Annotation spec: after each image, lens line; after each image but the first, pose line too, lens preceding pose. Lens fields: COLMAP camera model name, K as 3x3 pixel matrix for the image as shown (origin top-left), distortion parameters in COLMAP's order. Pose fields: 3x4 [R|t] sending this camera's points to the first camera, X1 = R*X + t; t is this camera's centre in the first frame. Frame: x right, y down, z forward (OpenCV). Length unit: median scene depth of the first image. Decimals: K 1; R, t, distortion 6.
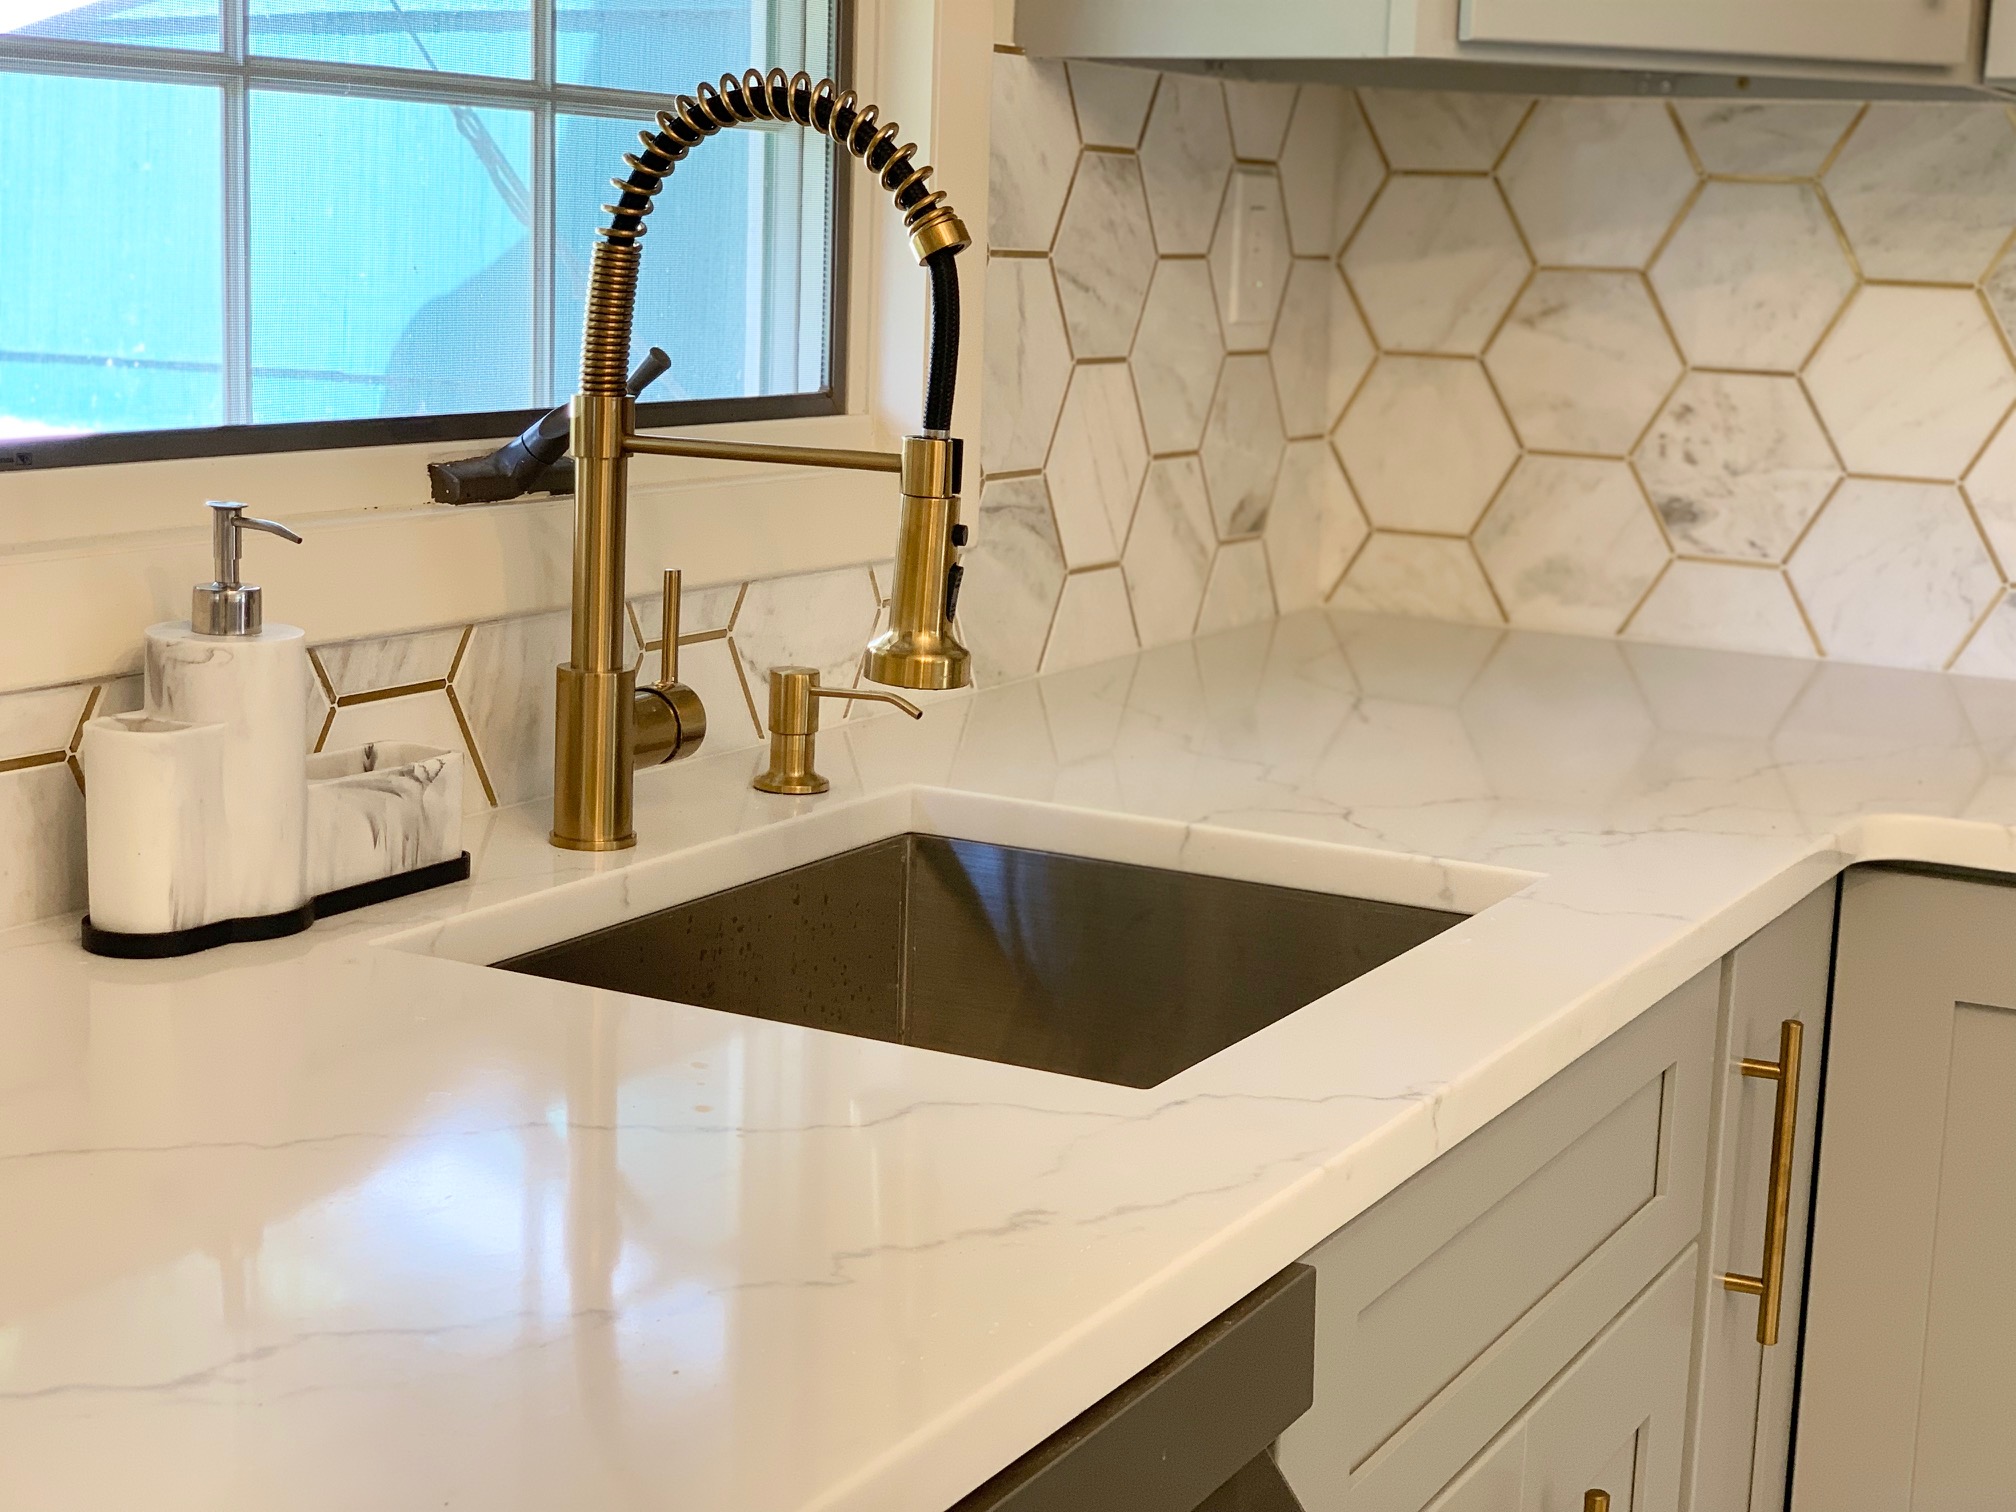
lens RADIAL K [[3000.3, 0, 1020.4], [0, 3000.3, 759.0], [0, 0, 1]] dist [0.027947, 0.000000]
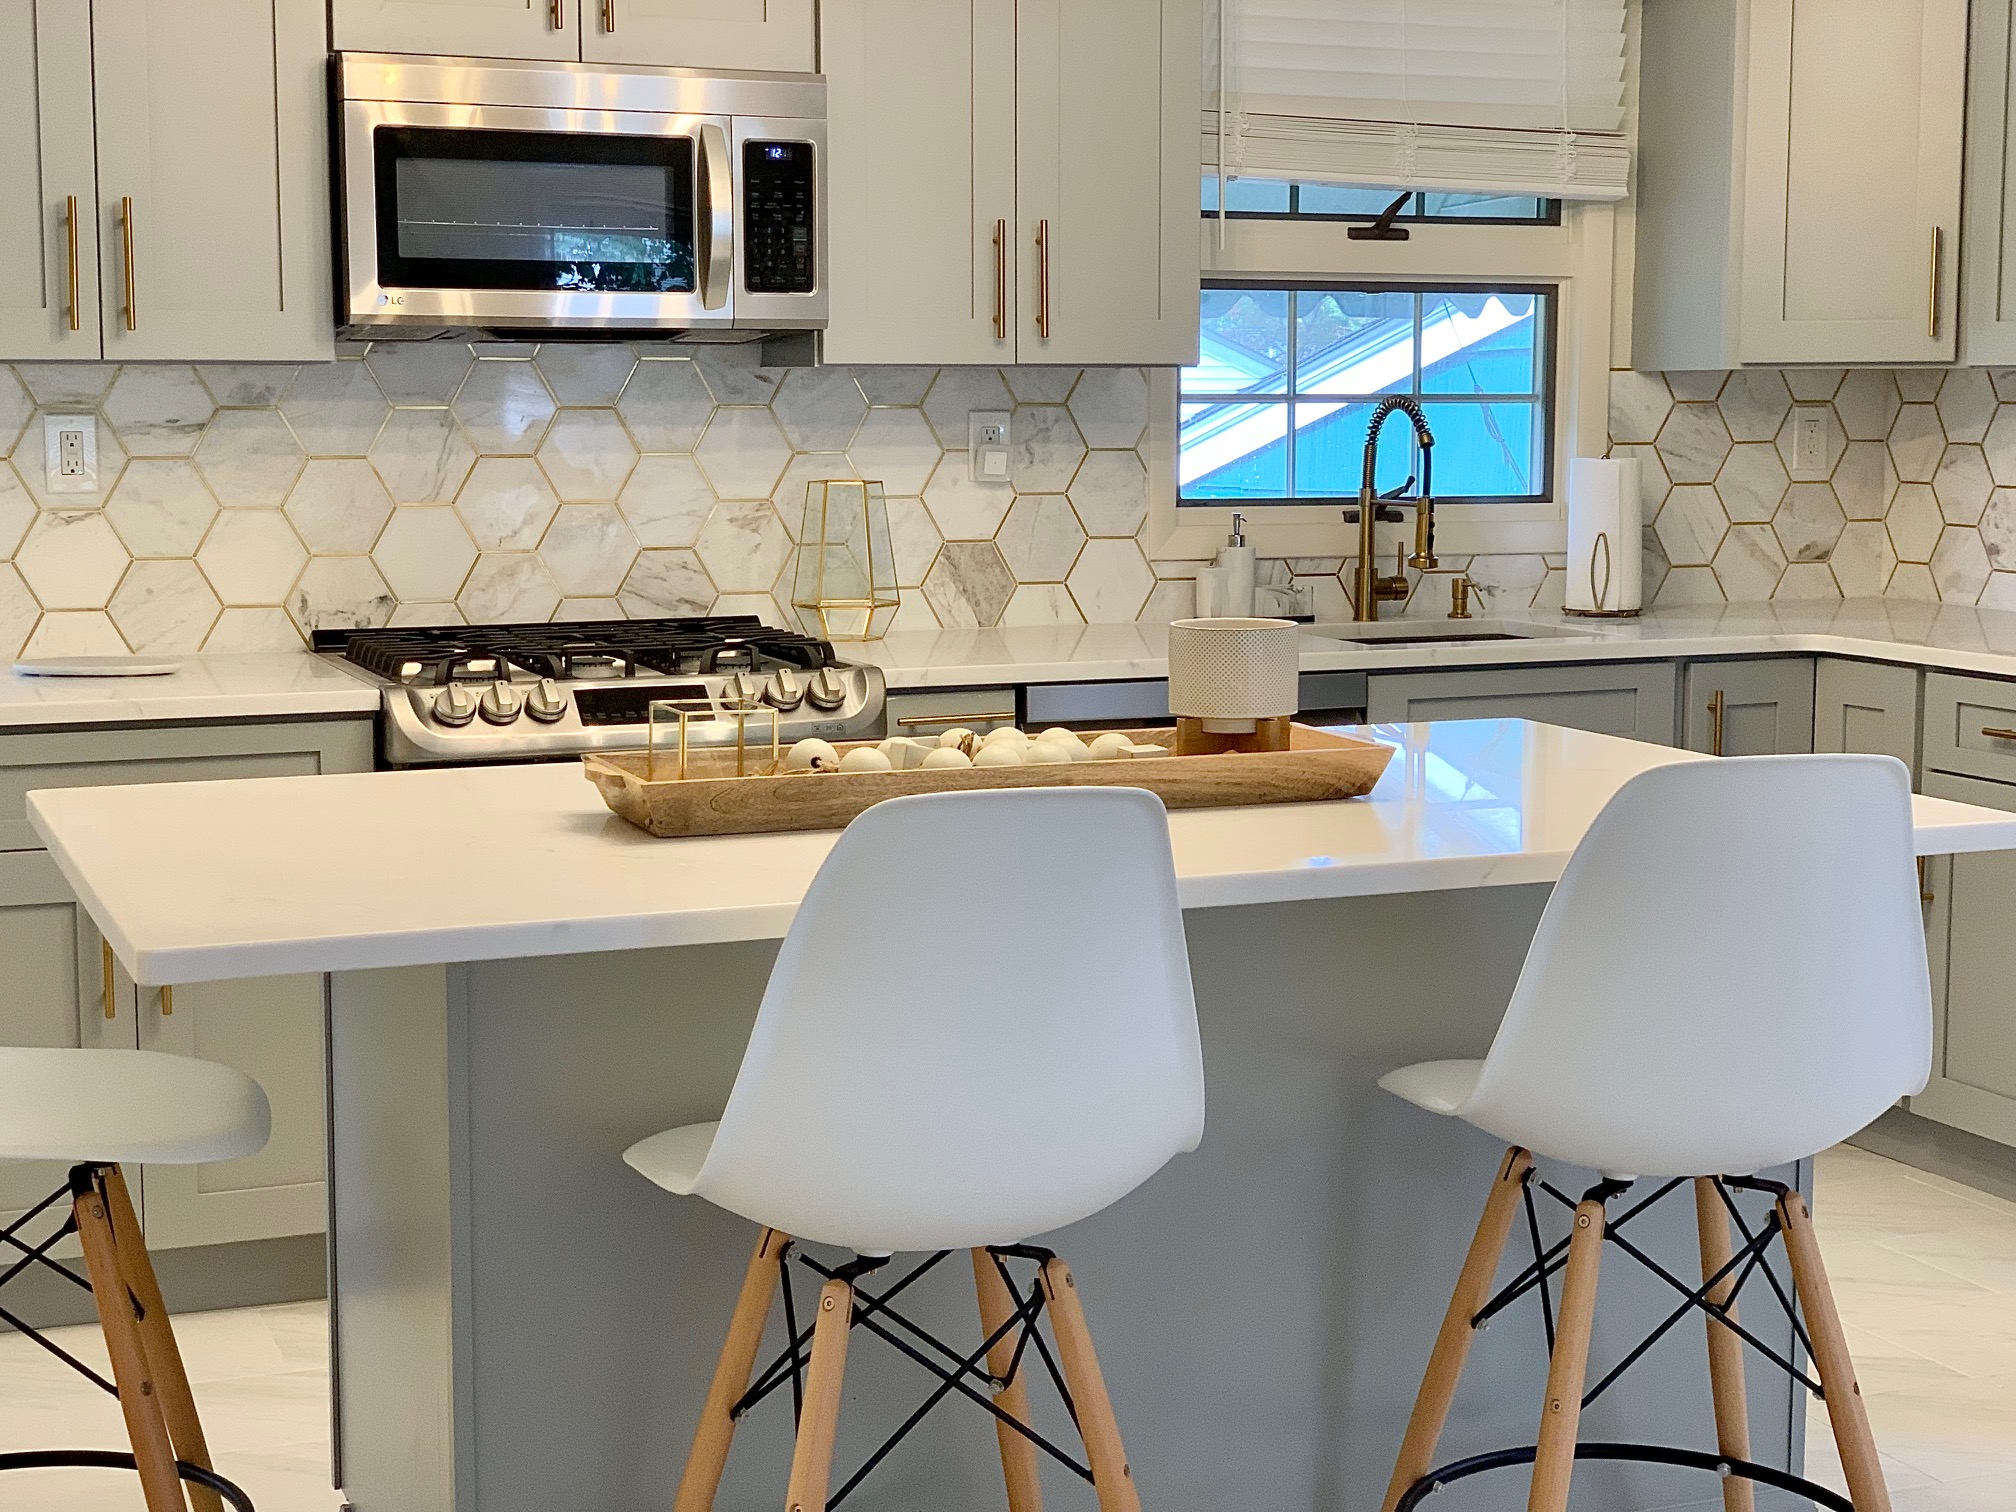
lens RADIAL K [[3000.3, 0, 1008.1], [0, 3000.3, 757.3], [0, 0, 1]] dist [0.027947, 0.000000]
pose [[0.770512, 0.042022, -0.636038, 1.560321], [-0.085375, 0.995637, -0.037645, 0.314129], [0.631682, 0.083308, 0.770739, -1.692032]]
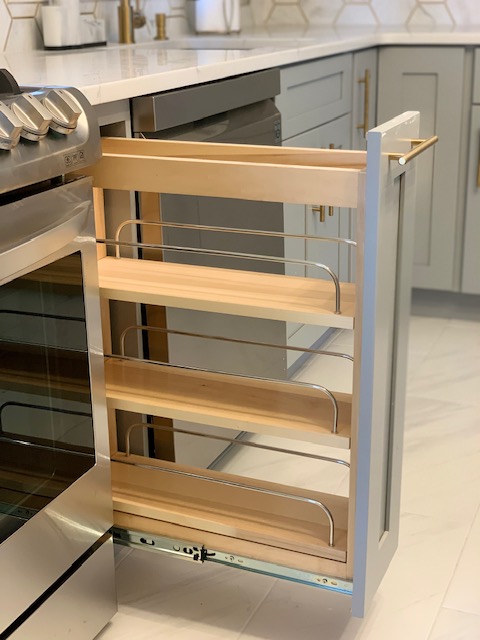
lens RADIAL K [[952.5, 0, 239.8], [0, 952.5, 317.5], [0, 0, 1]] dist [0.027947, 0.000000]
pose [[0.994217, -0.078397, 0.073396, -0.099123], [0.066066, 0.985303, 0.157520, 0.217208], [-0.084666, -0.151760, 0.984785, -0.584692]]
